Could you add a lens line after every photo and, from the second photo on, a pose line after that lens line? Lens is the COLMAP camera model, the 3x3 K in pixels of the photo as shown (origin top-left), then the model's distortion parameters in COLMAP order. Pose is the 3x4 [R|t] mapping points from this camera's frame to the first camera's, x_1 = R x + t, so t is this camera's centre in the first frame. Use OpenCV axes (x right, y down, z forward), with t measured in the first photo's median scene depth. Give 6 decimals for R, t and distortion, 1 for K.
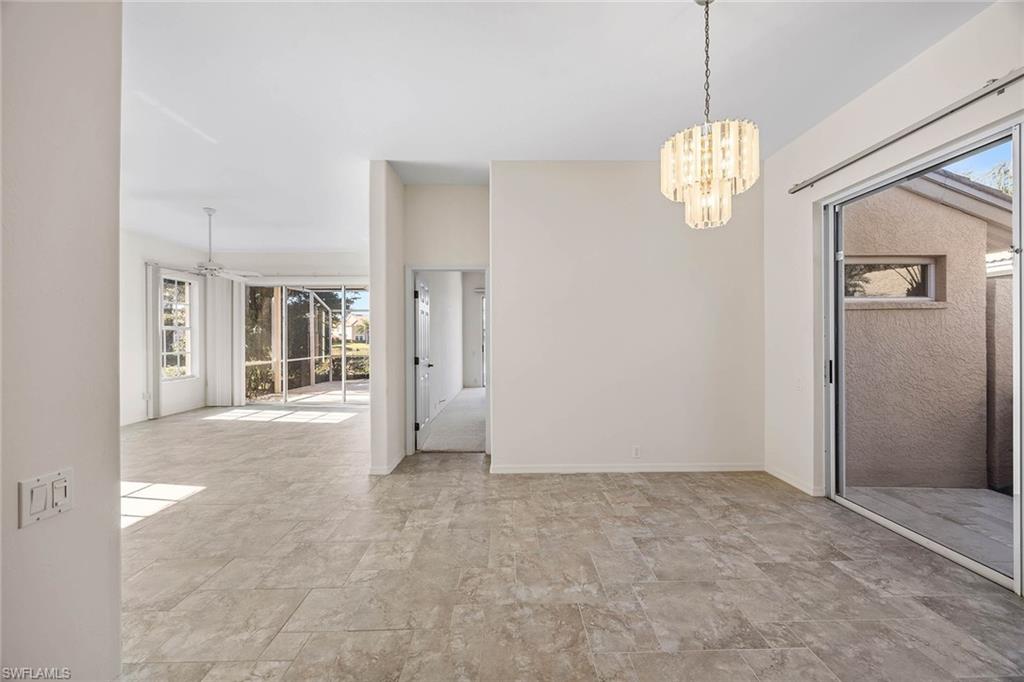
lens RADIAL K [[387.9, 0, 516.4], [0, 387.9, 338.9], [0, 0, 1]] dist [-0.007298, 0.001660]
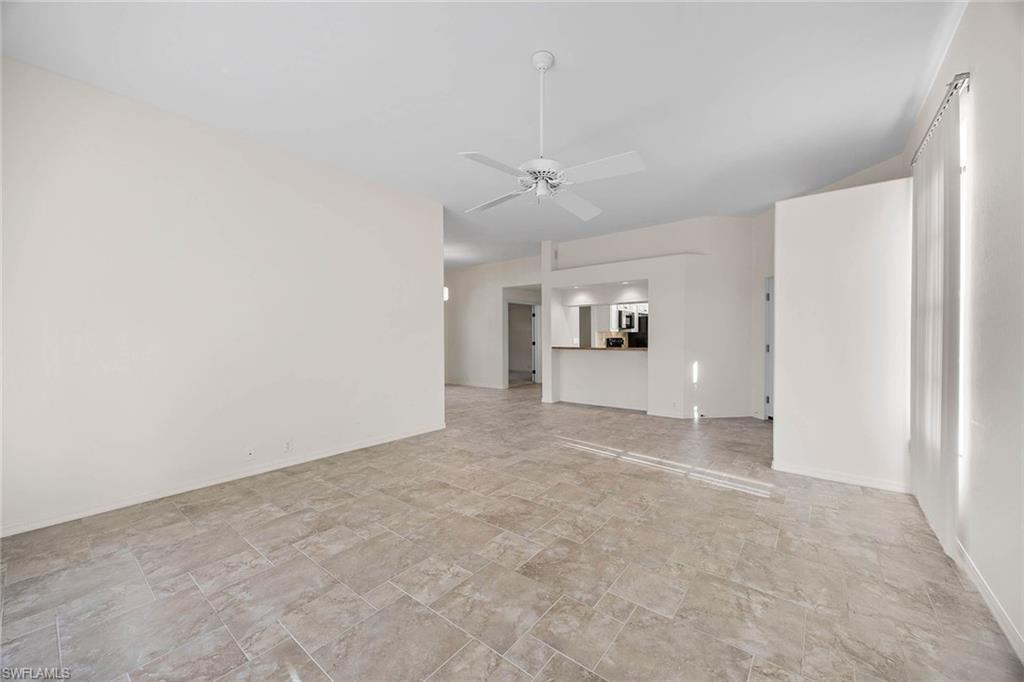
lens RADIAL K [[387.9, 0, 509.8], [0, 387.9, 341.1], [0, 0, 1]] dist [-0.007298, 0.001660]
pose [[-0.760804, -0.000590, 0.648982, -0.728547], [0.009429, 0.999884, 0.011962, 0.010799], [-0.648914, 0.015220, -0.760710, 0.946959]]
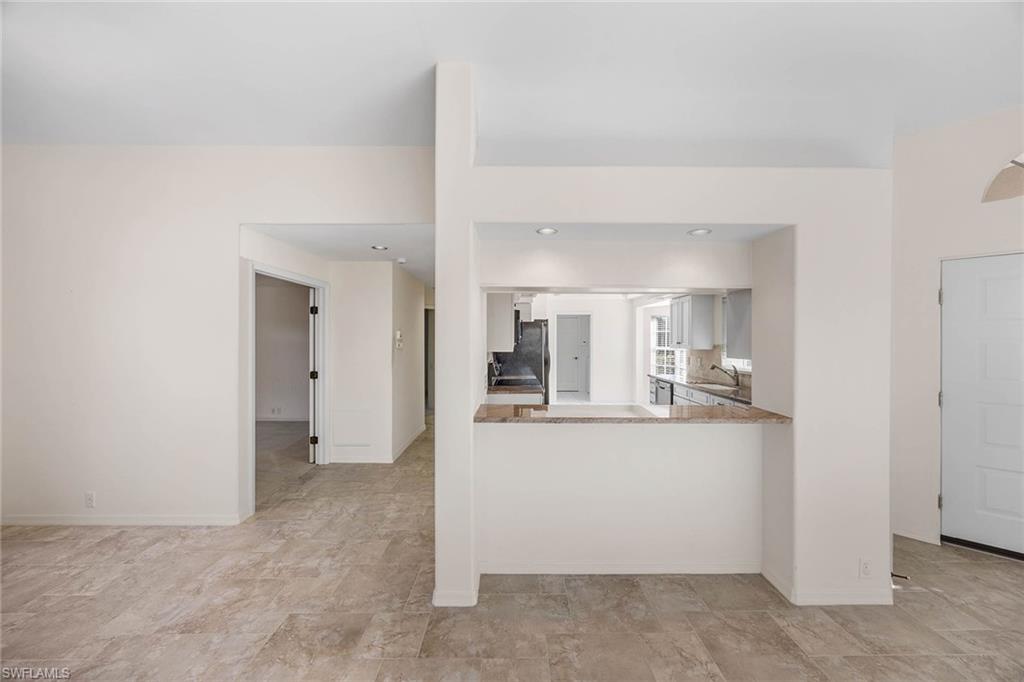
lens RADIAL K [[387.9, 0, 515.6], [0, 387.9, 337.8], [0, 0, 1]] dist [-0.007298, 0.001660]
pose [[-0.999838, -0.000131, 0.018010, -0.224590], [-0.000137, 1.000000, -0.000327, -0.021193], [-0.018010, -0.000329, -0.999838, 0.442599]]
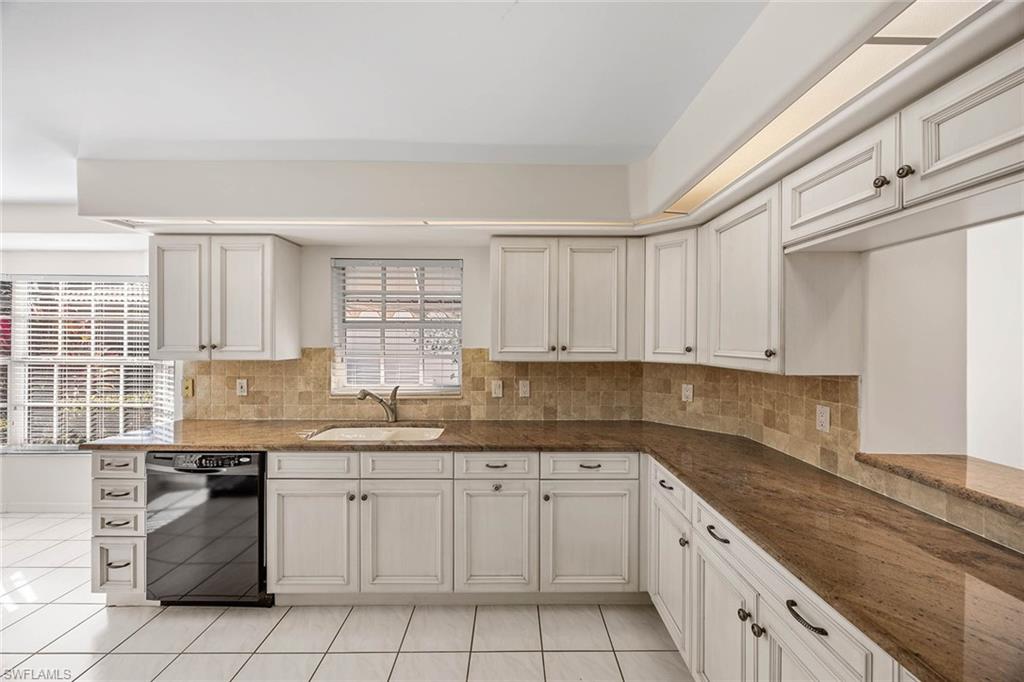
lens RADIAL K [[387.9, 0, 516.3], [0, 387.9, 340.6], [0, 0, 1]] dist [-0.007298, 0.001660]
pose [[-0.015296, 0.009907, -0.999834, -0.226661], [-0.006322, 0.999930, 0.010004, -0.021034], [0.999863, 0.006474, -0.015232, -0.076457]]
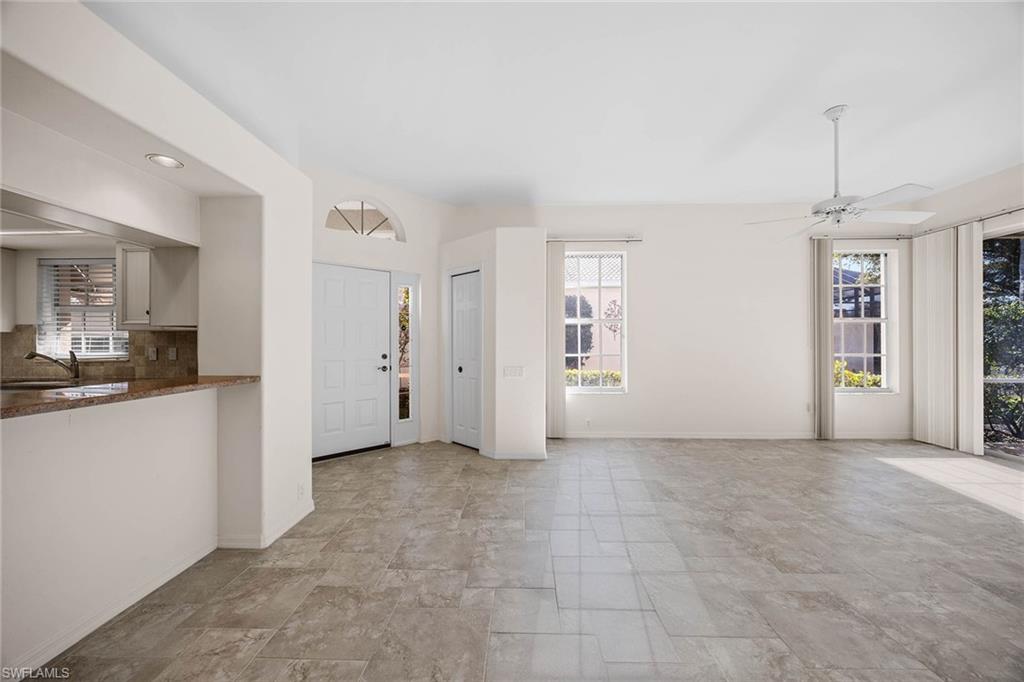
lens RADIAL K [[387.9, 0, 515.7], [0, 387.9, 339.9], [0, 0, 1]] dist [-0.007298, 0.001660]
pose [[-0.048092, -0.002108, -0.998841, -0.127651], [-0.000318, 0.999998, -0.002095, 0.010119], [0.998843, 0.000217, -0.048093, 0.368958]]
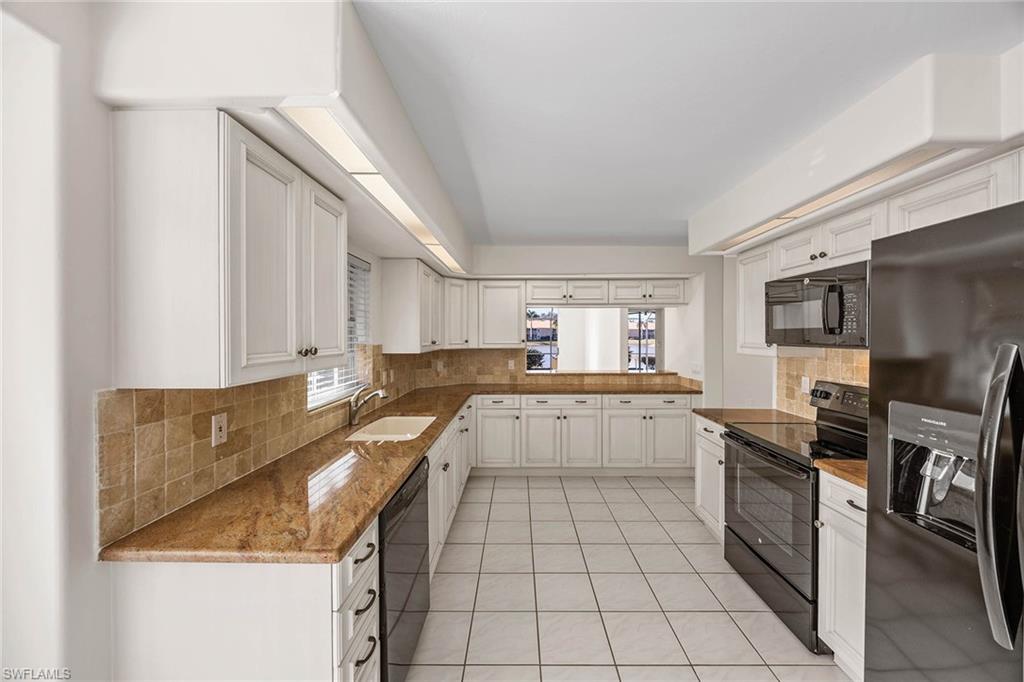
lens RADIAL K [[387.9, 0, 513.7], [0, 387.9, 338.0], [0, 0, 1]] dist [-0.007298, 0.001660]
pose [[0.999388, 0.000891, -0.034967, -0.424819], [-0.000832, 0.999998, 0.001707, -0.018300], [0.034969, -0.001677, 0.999387, -0.515284]]
